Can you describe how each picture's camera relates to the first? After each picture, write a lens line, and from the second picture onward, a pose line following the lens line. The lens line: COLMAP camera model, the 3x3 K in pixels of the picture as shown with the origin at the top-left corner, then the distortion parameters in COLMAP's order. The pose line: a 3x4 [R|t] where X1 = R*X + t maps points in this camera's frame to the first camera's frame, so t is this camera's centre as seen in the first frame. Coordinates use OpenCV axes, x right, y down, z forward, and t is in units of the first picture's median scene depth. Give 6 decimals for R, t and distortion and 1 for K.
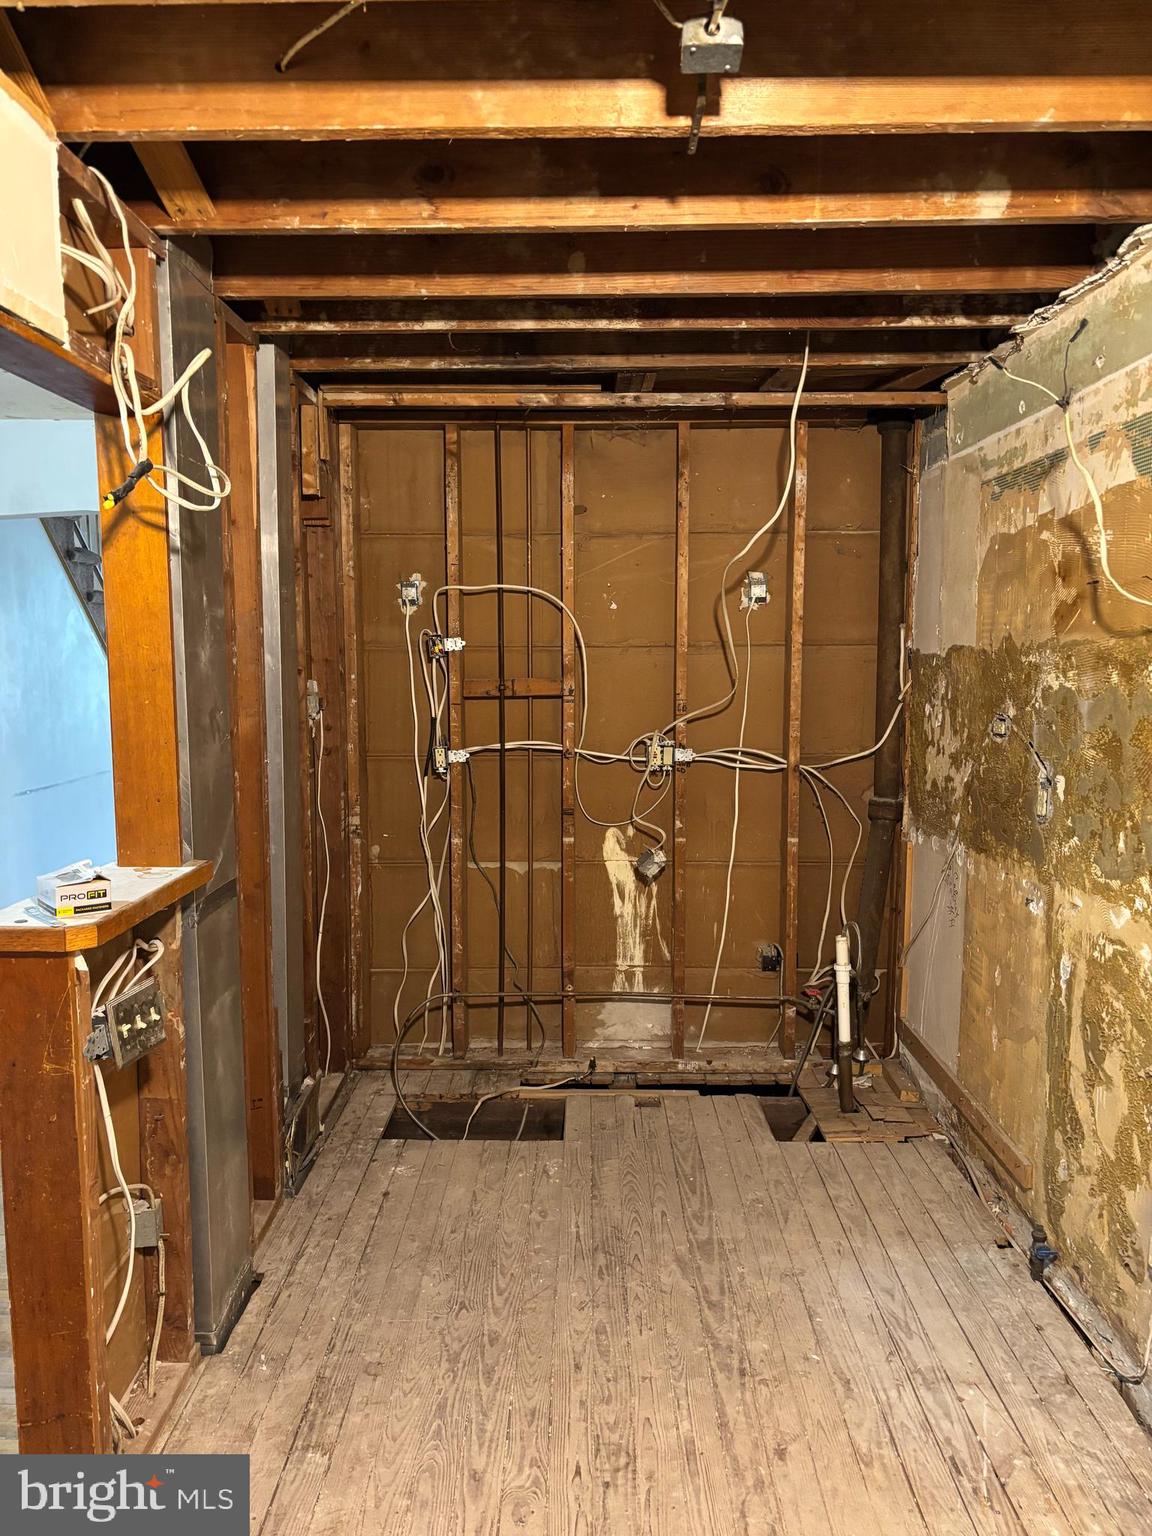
lens RADIAL K [[1123.3, 0, 576.0], [0, 1123.3, 768.0], [0, 0, 1]] dist [0.005962, -0.036281]
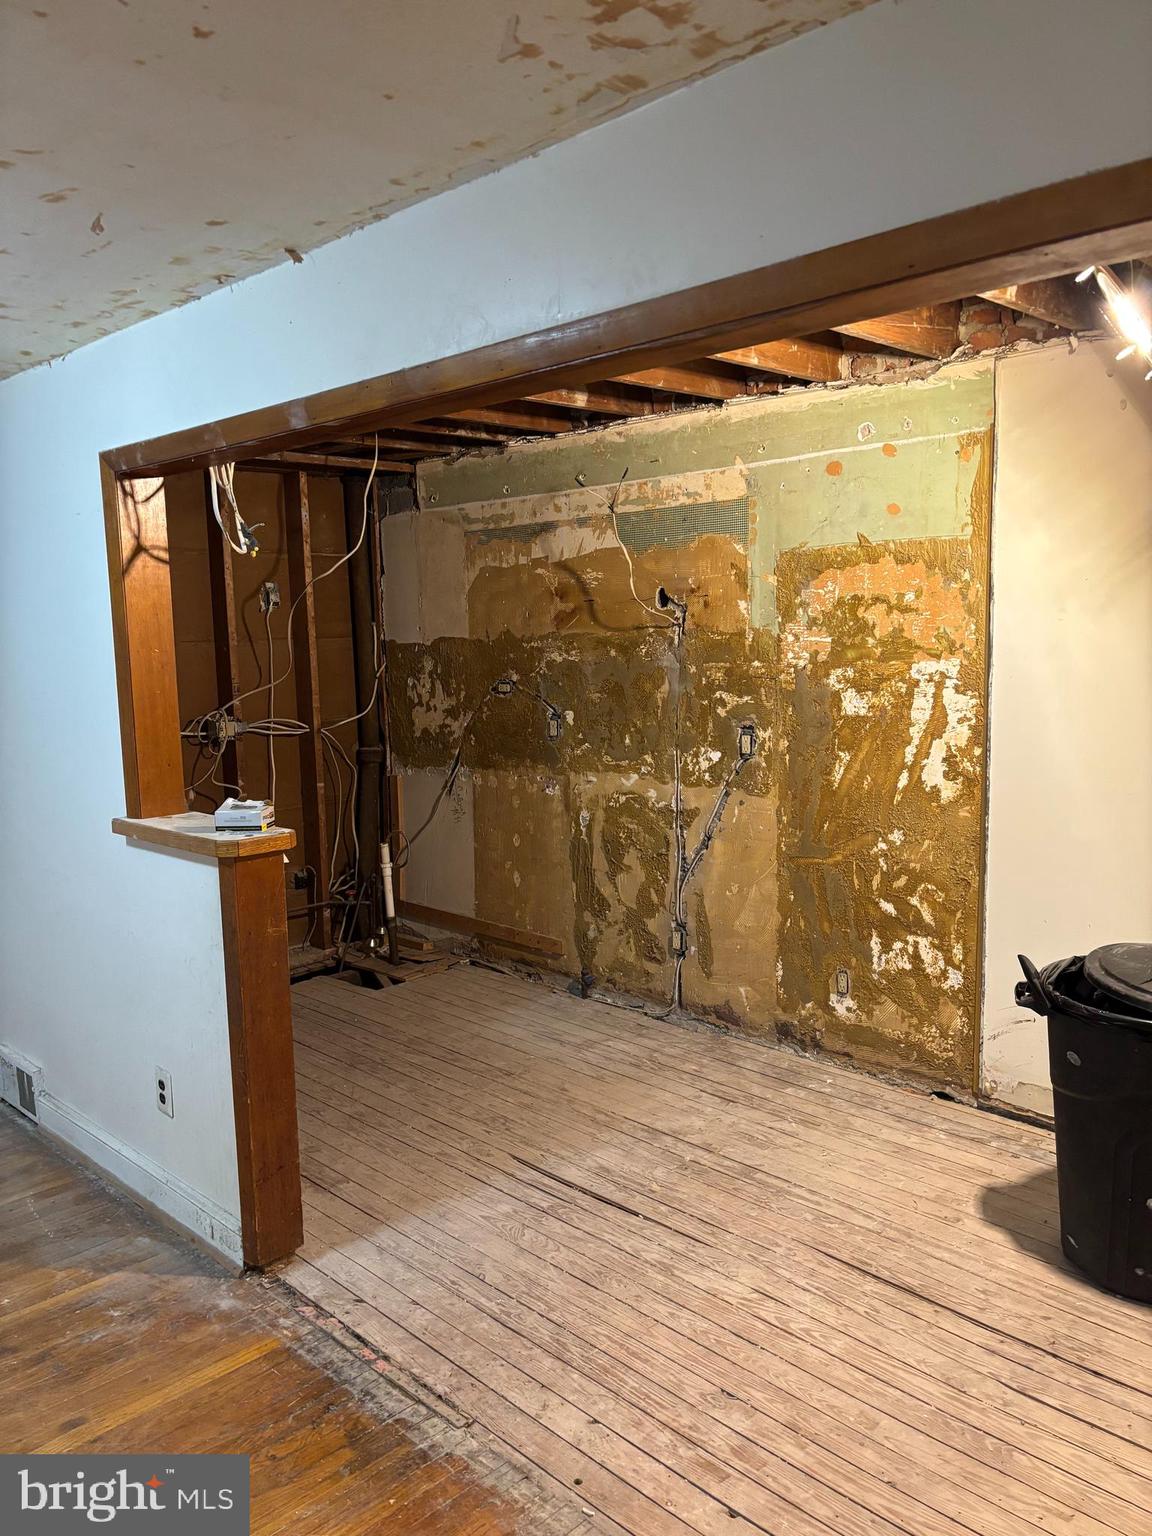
lens RADIAL K [[1154.0, 0, 538.1], [0, 1154.0, 781.2], [0, 0, 1]] dist [0.041714, -0.007159]
pose [[0.705129, -0.108447, 0.700737, -0.859777], [0.094913, 0.993778, 0.058290, 0.006692], [-0.702698, 0.025407, 0.711035, -0.237954]]
